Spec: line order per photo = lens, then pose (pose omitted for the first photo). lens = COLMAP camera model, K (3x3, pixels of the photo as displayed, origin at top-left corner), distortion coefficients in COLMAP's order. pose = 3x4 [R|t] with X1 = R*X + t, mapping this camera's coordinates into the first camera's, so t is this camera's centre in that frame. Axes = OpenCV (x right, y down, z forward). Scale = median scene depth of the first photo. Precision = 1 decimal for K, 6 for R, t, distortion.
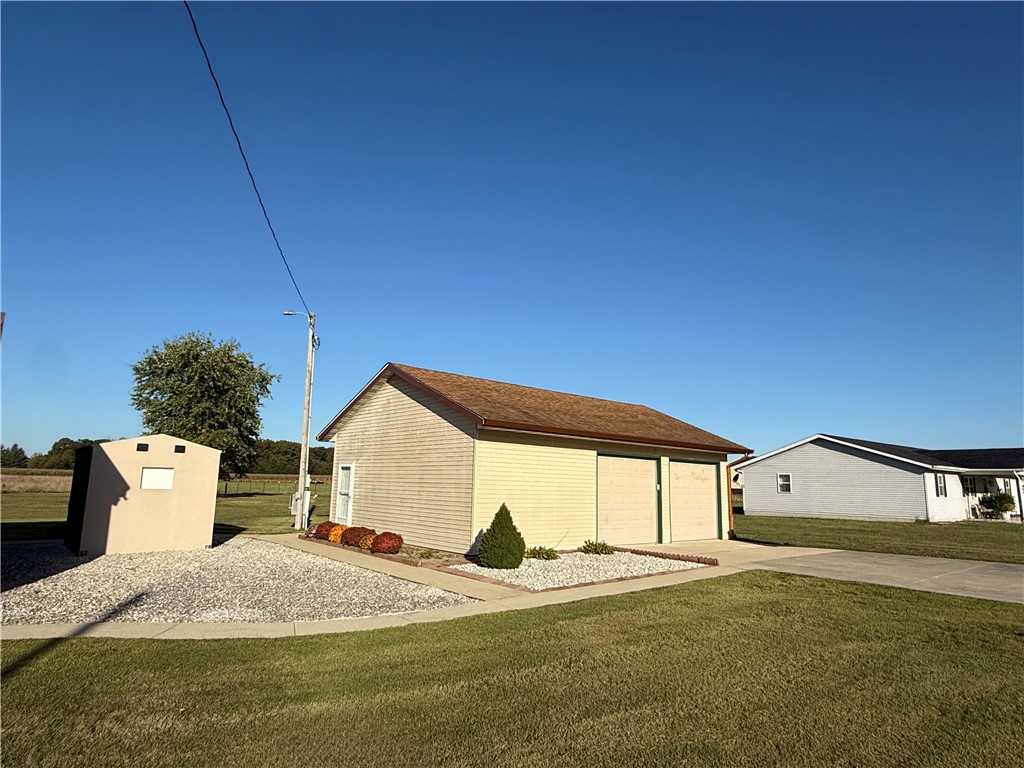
lens RADIAL K [[608.1, 0, 516.8], [0, 608.1, 385.6], [0, 0, 1]] dist [-0.002036, 0.000538]
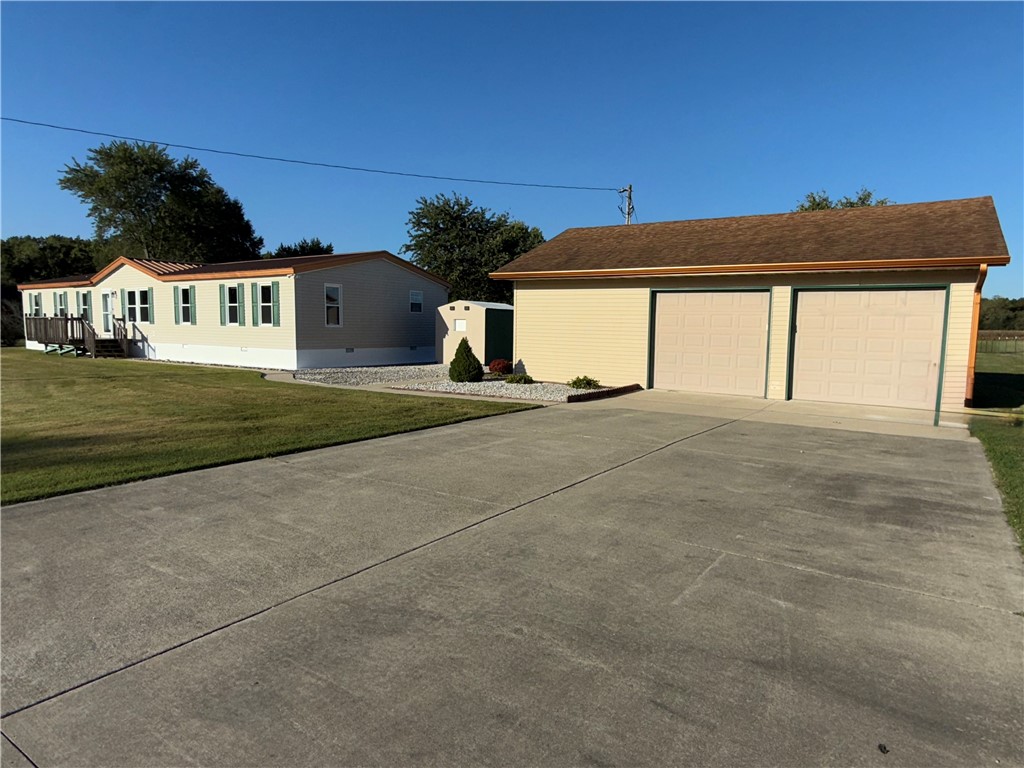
lens RADIAL K [[608.1, 0, 516.8], [0, 608.1, 385.6], [0, 0, 1]] dist [-0.002036, 0.000538]
pose [[0.283004, 0.074079, -0.956254, 0.865906], [0.141243, 0.982924, 0.117946, 0.103703], [0.948662, -0.168443, 0.267708, 0.483021]]
